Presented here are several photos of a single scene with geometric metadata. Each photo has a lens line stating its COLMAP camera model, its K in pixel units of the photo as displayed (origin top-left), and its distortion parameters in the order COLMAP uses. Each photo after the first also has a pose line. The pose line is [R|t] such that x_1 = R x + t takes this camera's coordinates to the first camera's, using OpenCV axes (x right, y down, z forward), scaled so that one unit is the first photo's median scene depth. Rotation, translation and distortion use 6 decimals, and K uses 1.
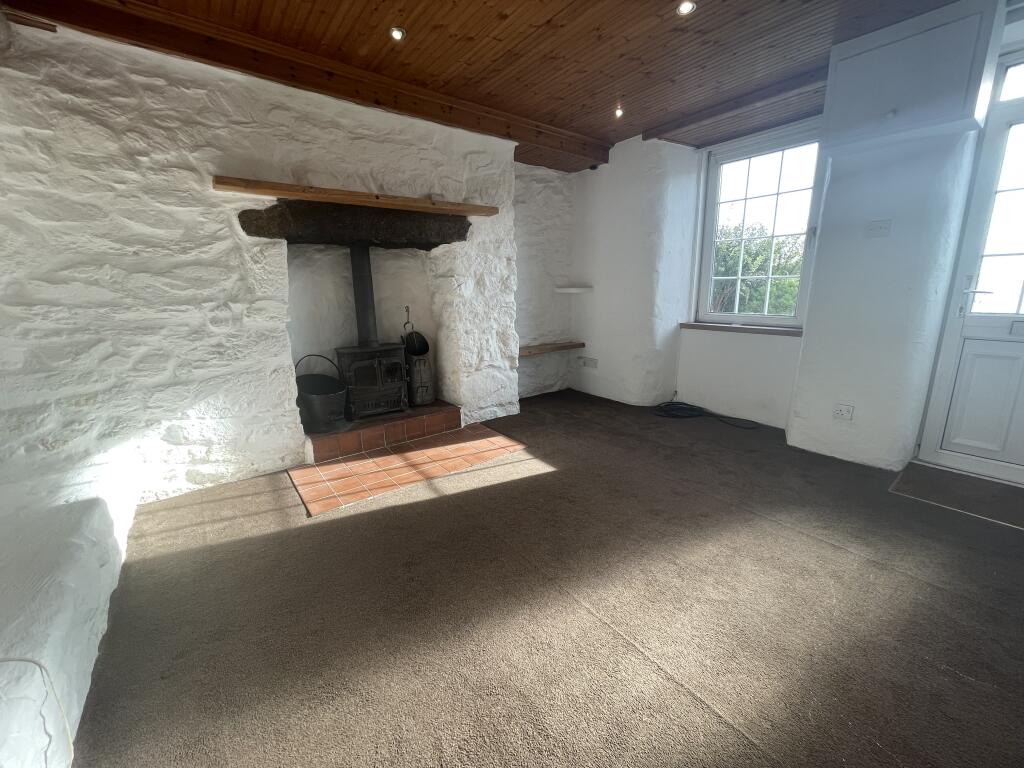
lens RADIAL K [[411.4, 0, 508.9], [0, 411.4, 379.6], [0, 0, 1]] dist [0.000681, -0.002811]
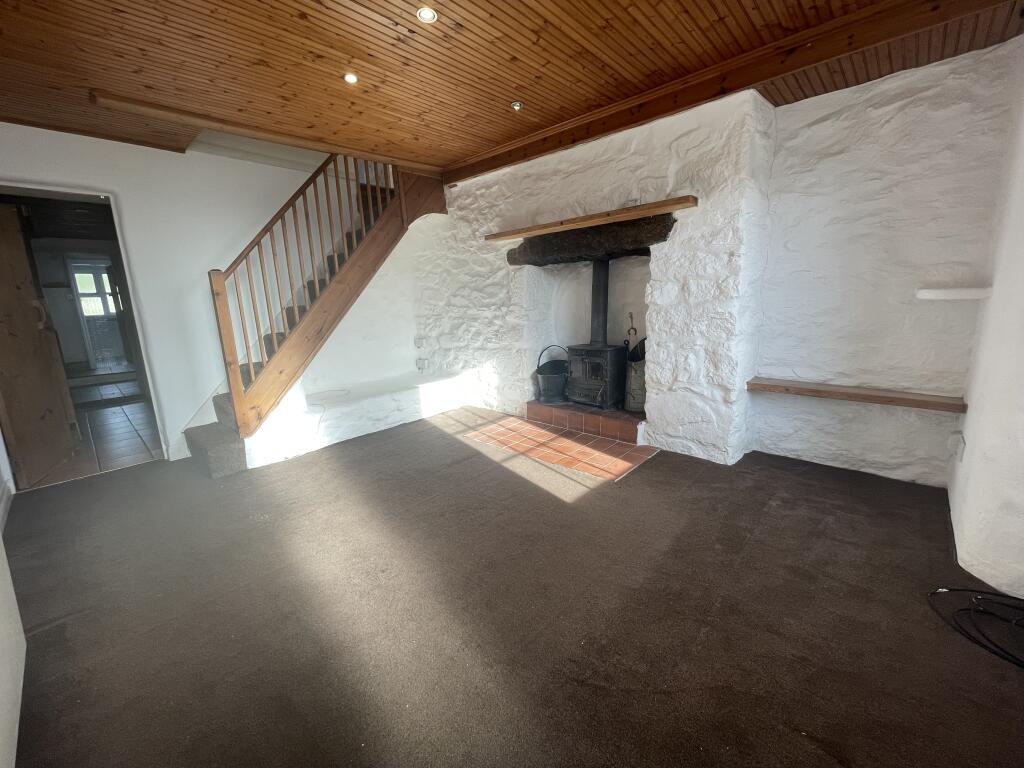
lens RADIAL K [[411.4, 0, 508.9], [0, 411.4, 379.6], [0, 0, 1]] dist [0.000681, -0.002811]
pose [[0.165311, 0.202212, -0.965289, 0.963168], [-0.181706, 0.968245, 0.171713, -0.181446], [0.969358, 0.147012, 0.196804, 0.700361]]
